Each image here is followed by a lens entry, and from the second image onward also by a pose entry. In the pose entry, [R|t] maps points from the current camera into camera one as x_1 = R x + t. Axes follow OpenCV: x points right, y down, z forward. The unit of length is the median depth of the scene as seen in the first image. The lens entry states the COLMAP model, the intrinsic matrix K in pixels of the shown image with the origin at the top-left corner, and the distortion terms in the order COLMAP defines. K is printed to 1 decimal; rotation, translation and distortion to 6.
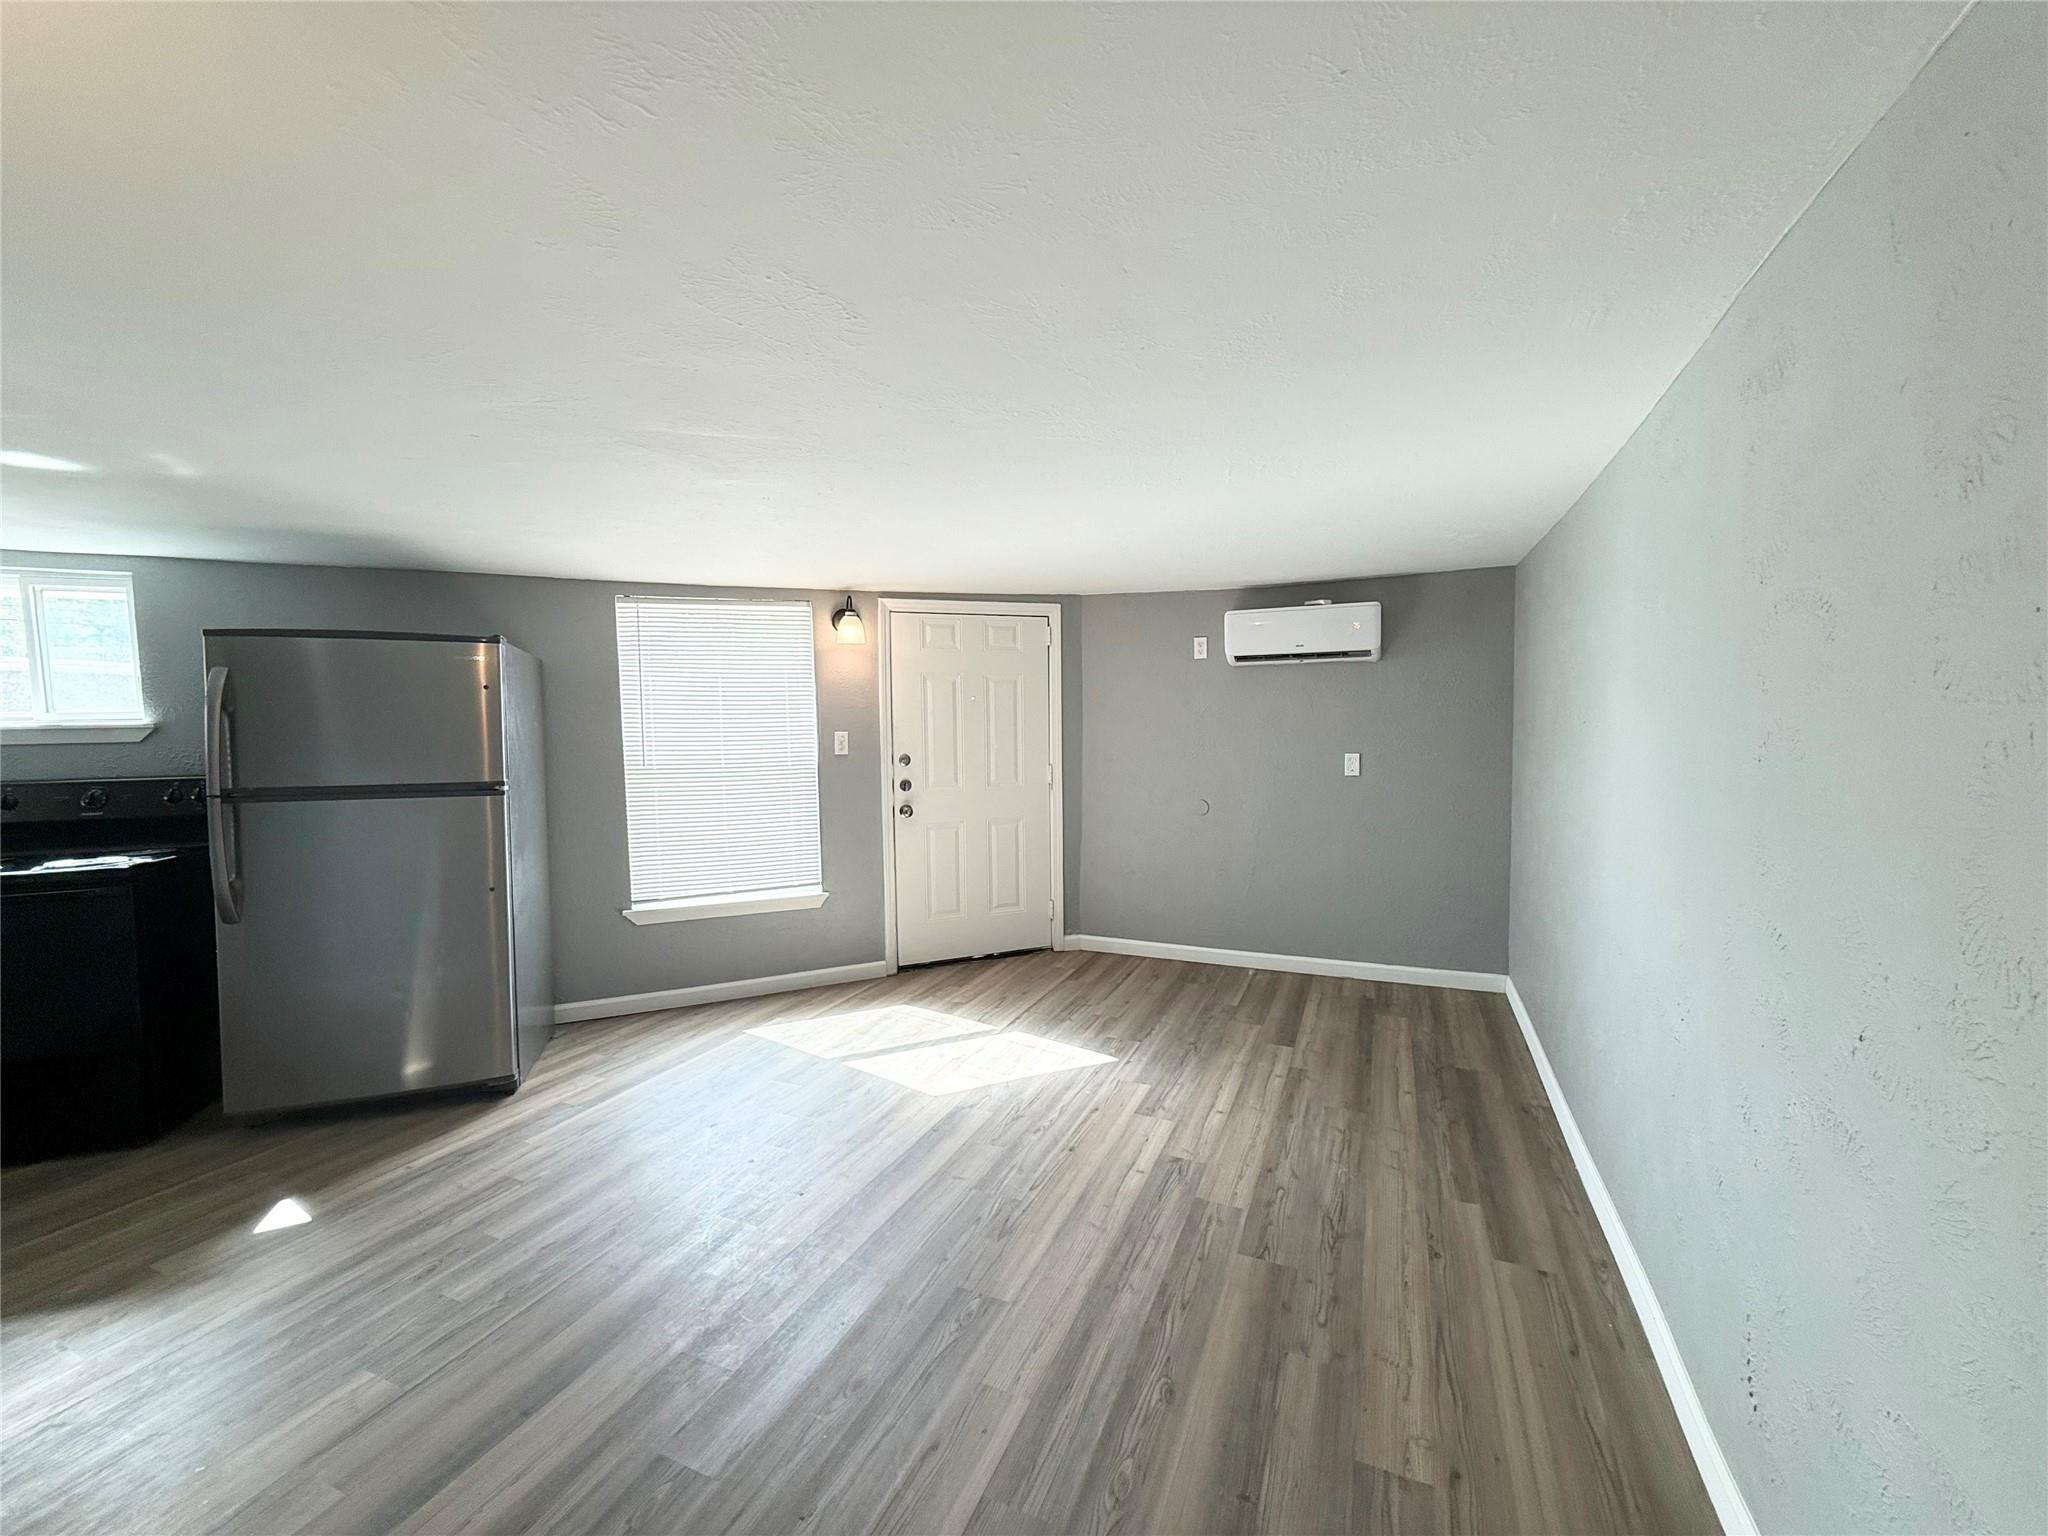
lens RADIAL K [[817.9, 0, 1034.7], [0, 817.9, 770.0], [0, 0, 1]] dist [0.000287, 0.000208]
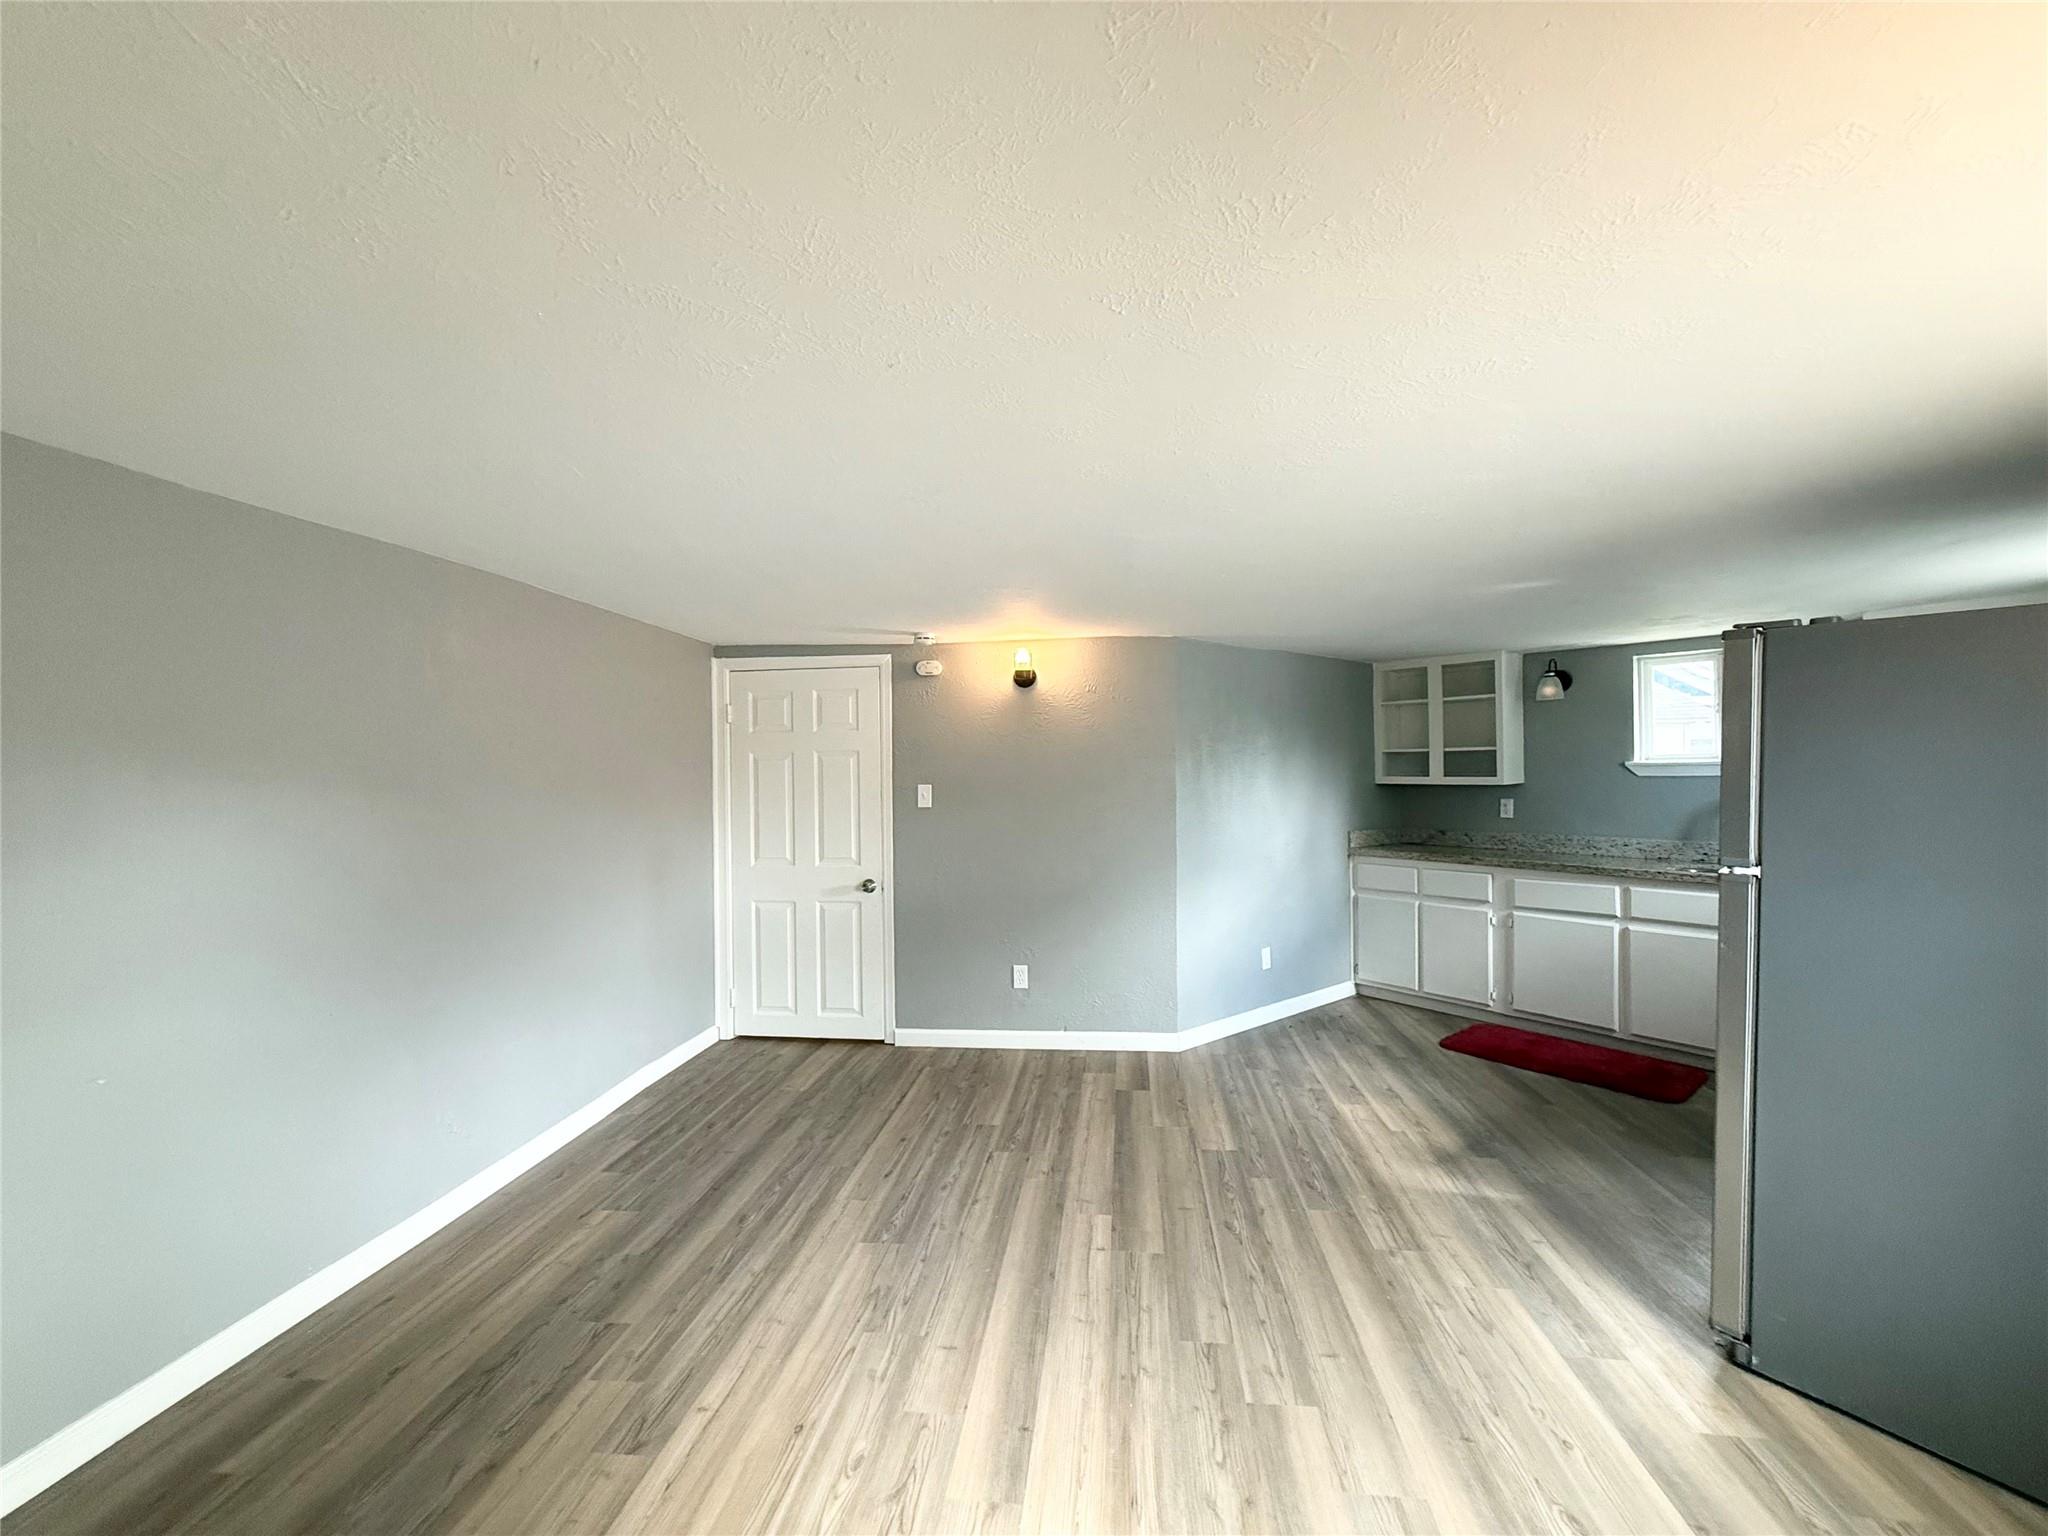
lens RADIAL K [[817.9, 0, 1034.7], [0, 817.9, 770.0], [0, 0, 1]] dist [0.000287, 0.000208]
pose [[-0.955785, 0.021905, -0.293250, 0.047376], [0.006231, 0.998506, 0.054277, -0.107926], [0.294001, 0.050050, -0.954494, 1.714560]]
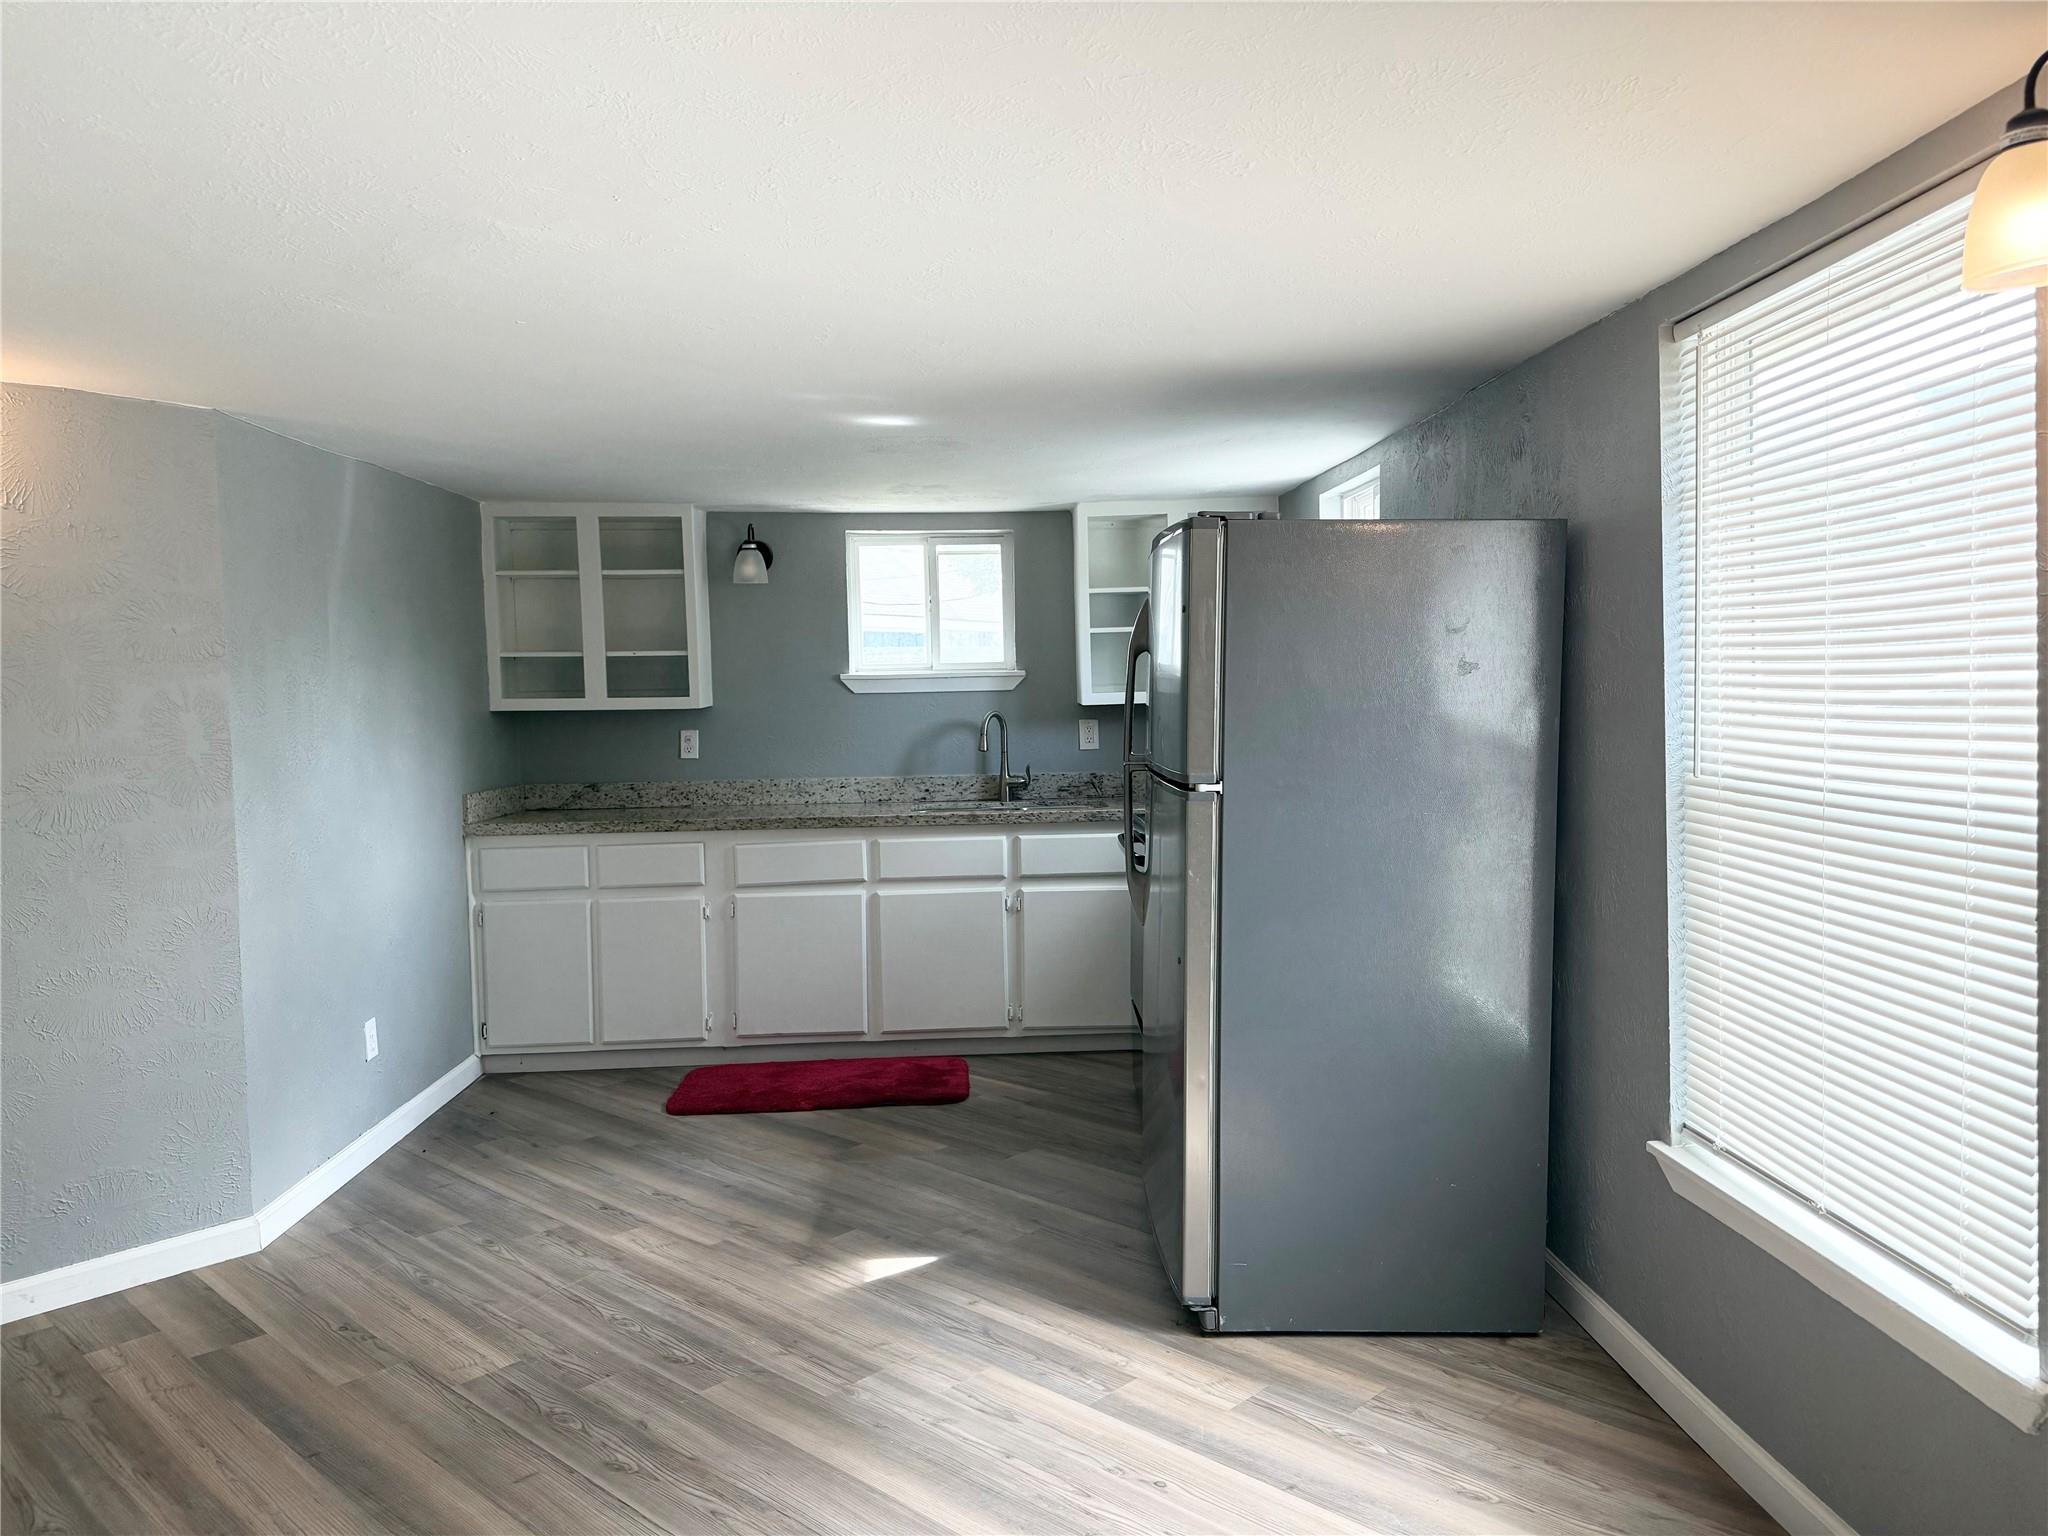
lens RADIAL K [[1434.7, 0, 1016.7], [0, 1434.7, 766.3], [0, 0, 1]] dist [0.170223, -0.338379]
pose [[-0.341222, 0.076998, -0.936824, 0.372940], [-0.027630, 0.995387, 0.091875, -0.094079], [0.939576, 0.057234, -0.337521, 1.452202]]
